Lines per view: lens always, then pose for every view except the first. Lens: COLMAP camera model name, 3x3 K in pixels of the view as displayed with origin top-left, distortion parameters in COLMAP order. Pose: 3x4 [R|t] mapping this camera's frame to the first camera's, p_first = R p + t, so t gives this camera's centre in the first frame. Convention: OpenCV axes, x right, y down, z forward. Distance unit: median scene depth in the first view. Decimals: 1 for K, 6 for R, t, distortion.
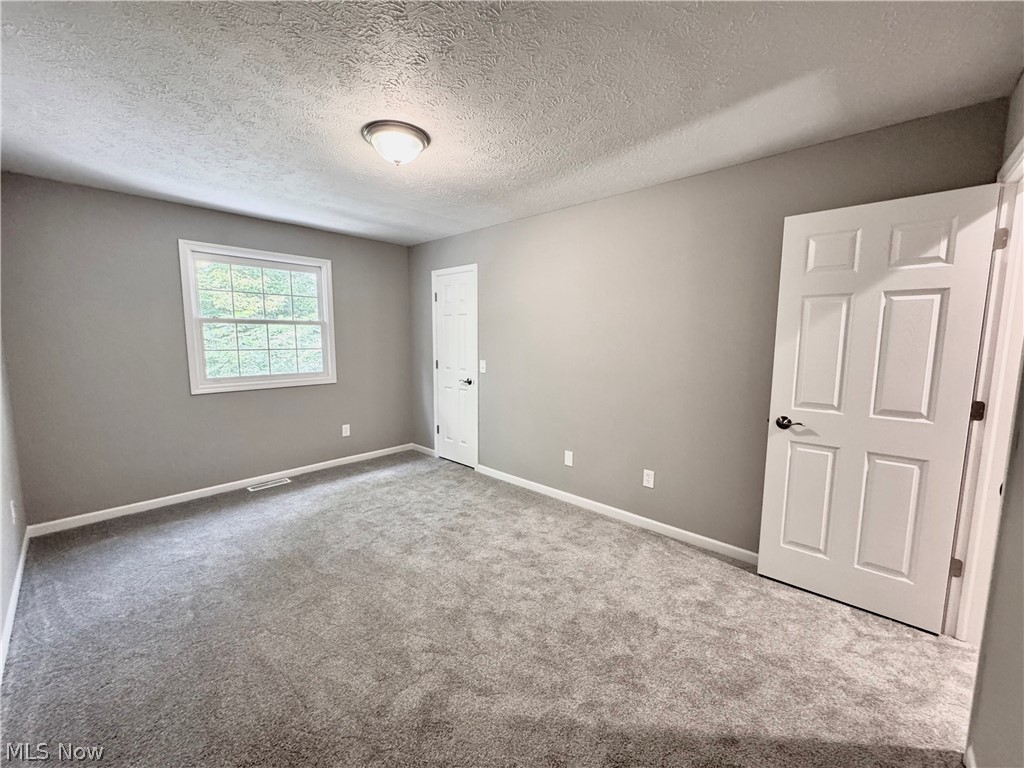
lens RADIAL K [[407.9, 0, 508.4], [0, 407.9, 384.1], [0, 0, 1]] dist [0.000124, -0.000072]
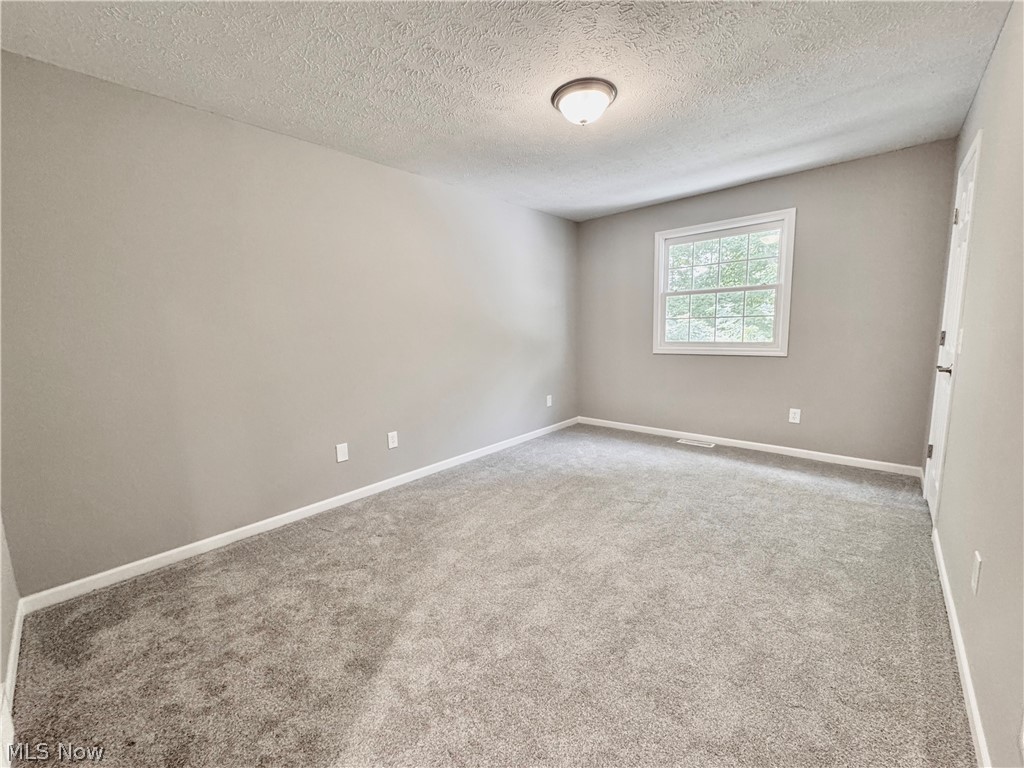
lens RADIAL K [[407.9, 0, 508.4], [0, 407.9, 384.1], [0, 0, 1]] dist [0.000124, -0.000072]
pose [[0.004851, 0.138770, -0.990313, 0.485404], [-0.080628, 0.987154, 0.137932, -0.018784], [0.996732, 0.079178, 0.015978, 0.490157]]
